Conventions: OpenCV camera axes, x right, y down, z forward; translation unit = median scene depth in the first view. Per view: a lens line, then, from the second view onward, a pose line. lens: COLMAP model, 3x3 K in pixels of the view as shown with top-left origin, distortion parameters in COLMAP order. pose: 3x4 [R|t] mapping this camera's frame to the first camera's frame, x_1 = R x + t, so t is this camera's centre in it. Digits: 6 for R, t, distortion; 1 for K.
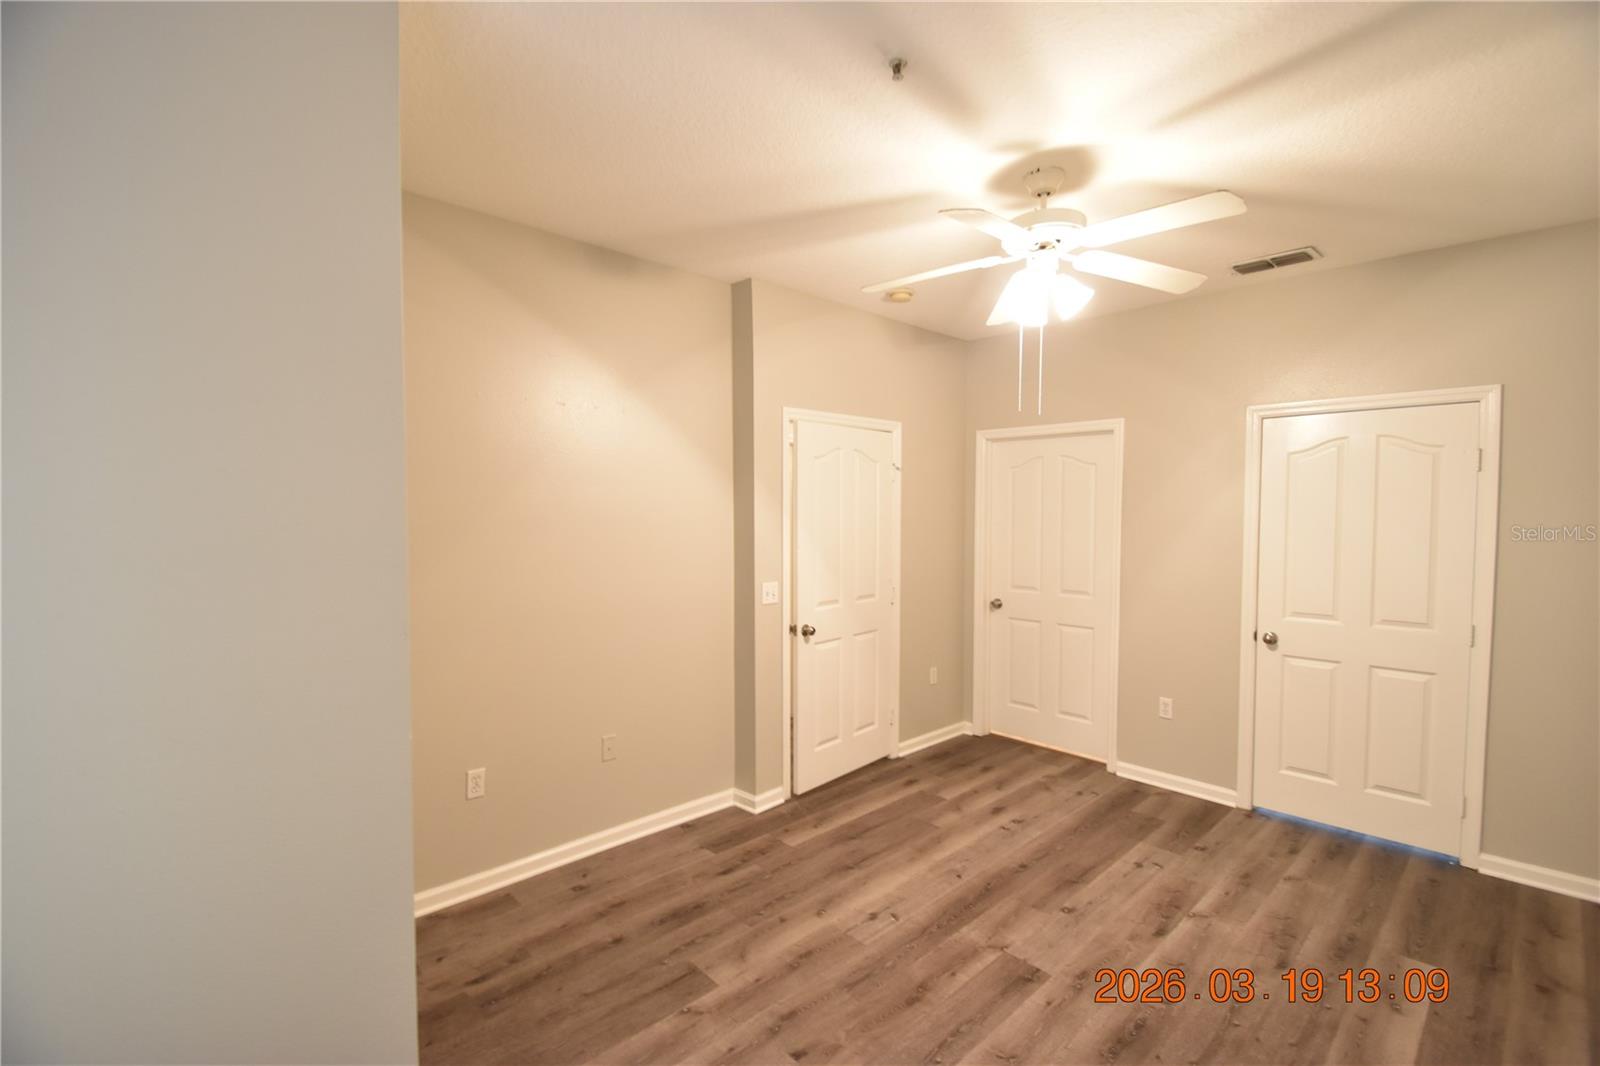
lens RADIAL K [[699.1, 0, 797.2], [0, 699.1, 540.2], [0, 0, 1]] dist [0.015443, -0.017848]
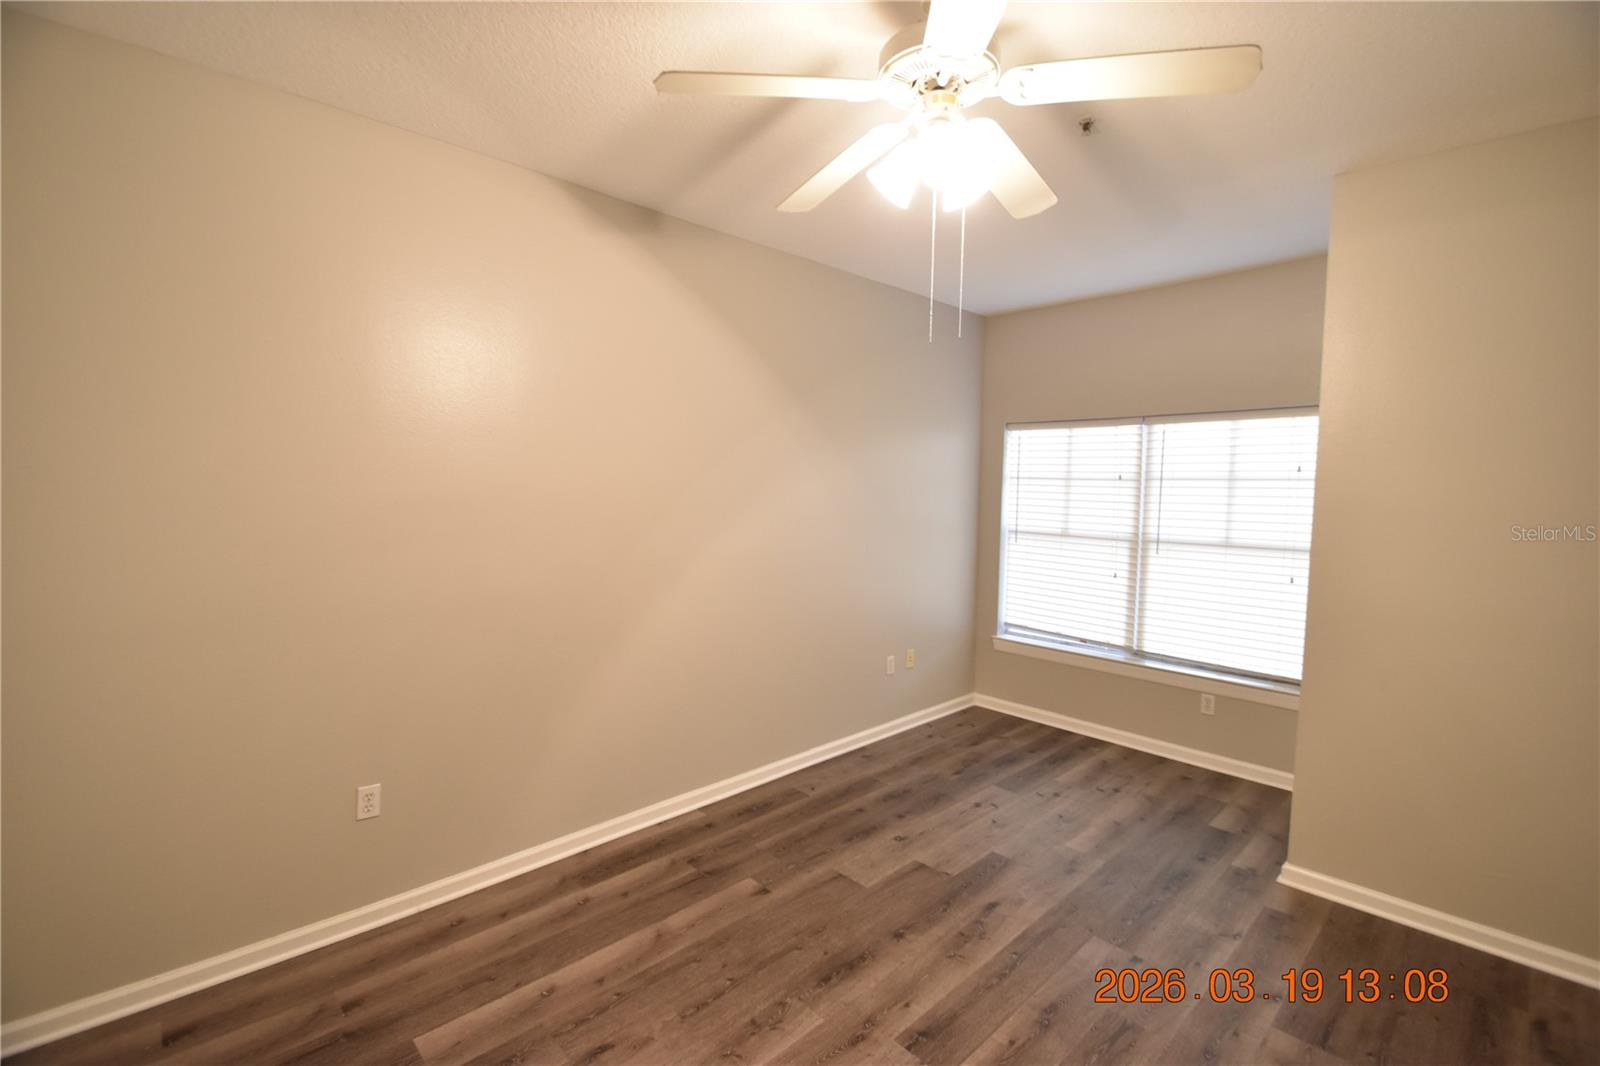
lens RADIAL K [[699.1, 0, 797.2], [0, 699.1, 540.2], [0, 0, 1]] dist [0.015443, -0.017848]
pose [[-0.999872, -0.013733, -0.008215, 0.395295], [-0.014639, 0.992310, 0.122908, -0.058100], [0.006463, 0.123013, -0.992384, 1.405650]]
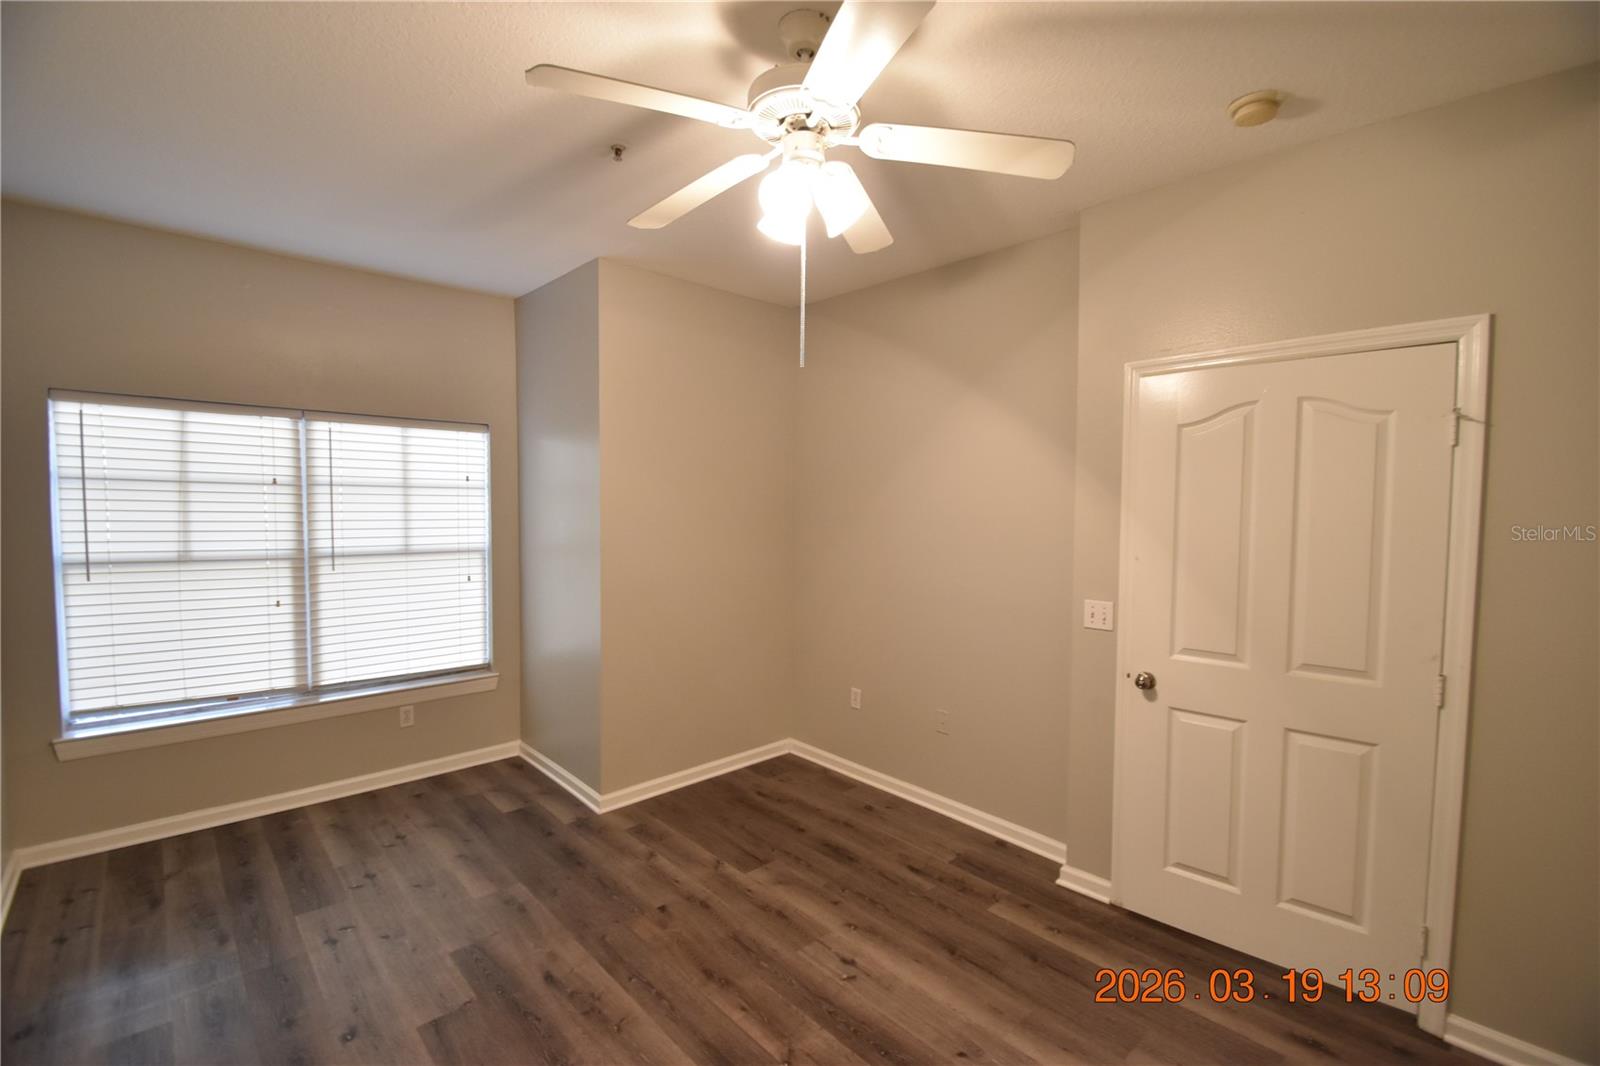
lens RADIAL K [[699.1, 0, 797.2], [0, 699.1, 540.2], [0, 0, 1]] dist [0.015443, -0.017848]
pose [[-0.002913, 0.052603, -0.998611, 0.882689], [-0.056989, 0.996984, 0.052684, -0.032346], [0.998371, 0.057063, 0.000094, 0.830193]]
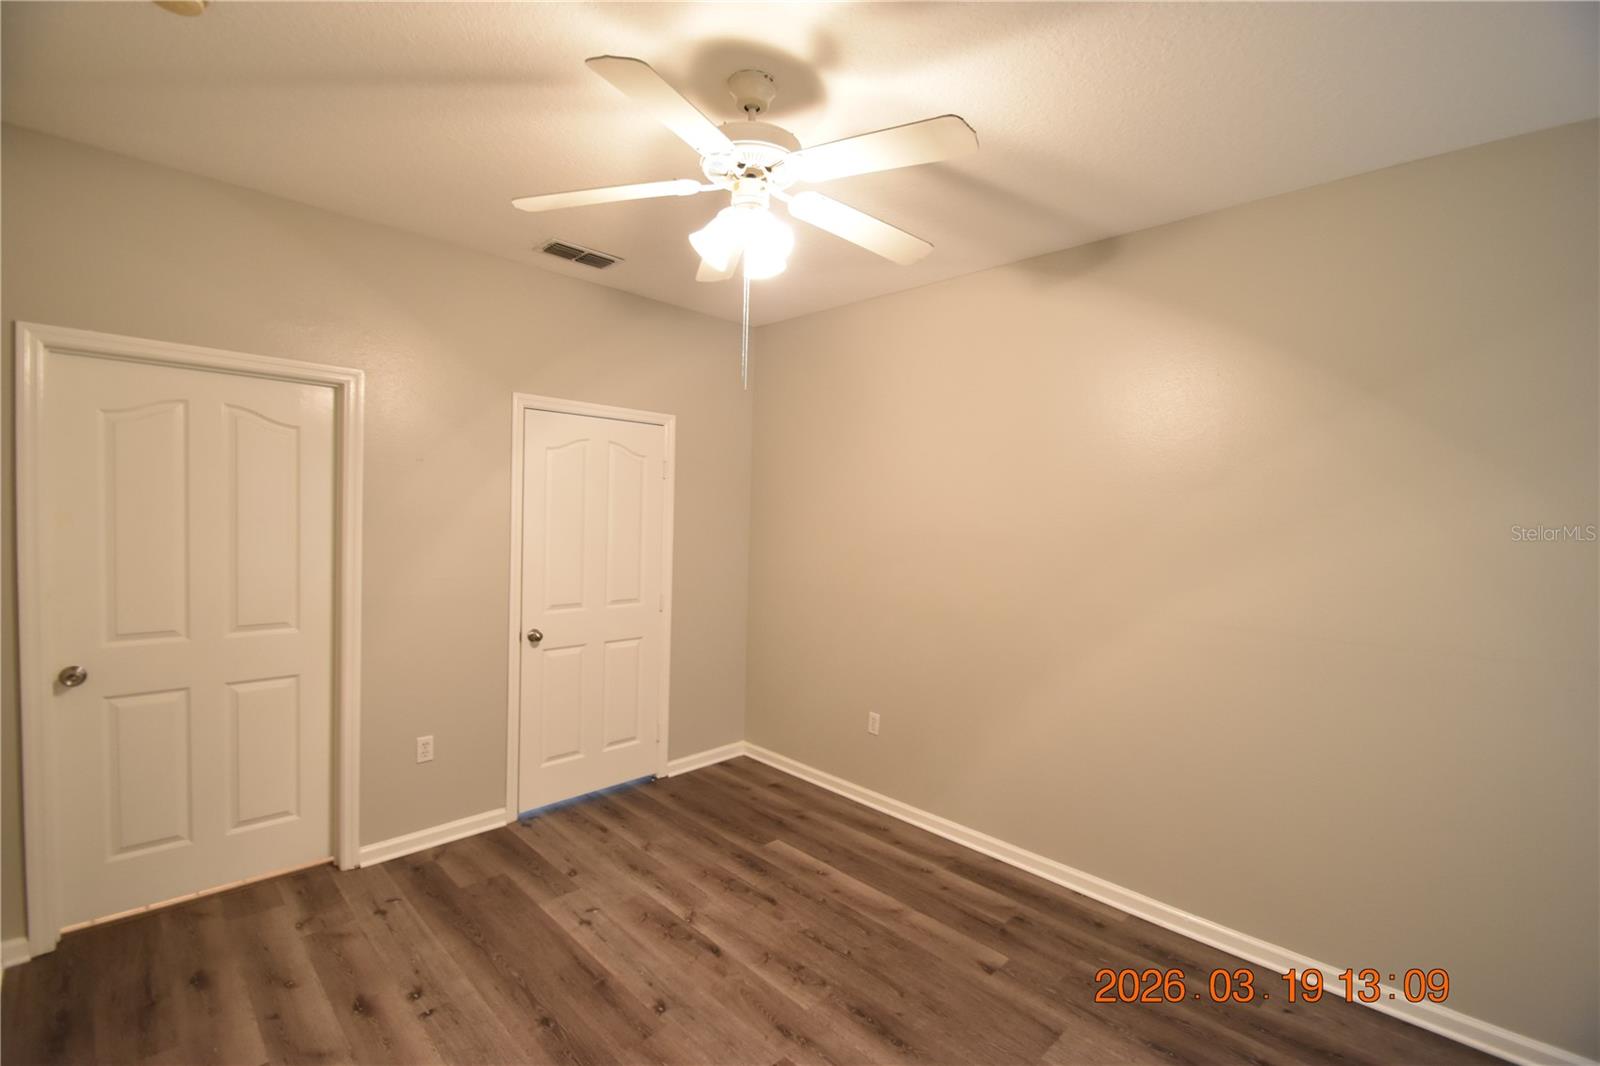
lens RADIAL K [[699.1, 0, 797.2], [0, 699.1, 540.2], [0, 0, 1]] dist [0.015443, -0.017848]
pose [[-0.033100, -0.041200, 0.998603, -0.370135], [0.013789, 0.999036, 0.041674, -0.034170], [-0.999357, 0.015149, -0.032500, 0.802281]]
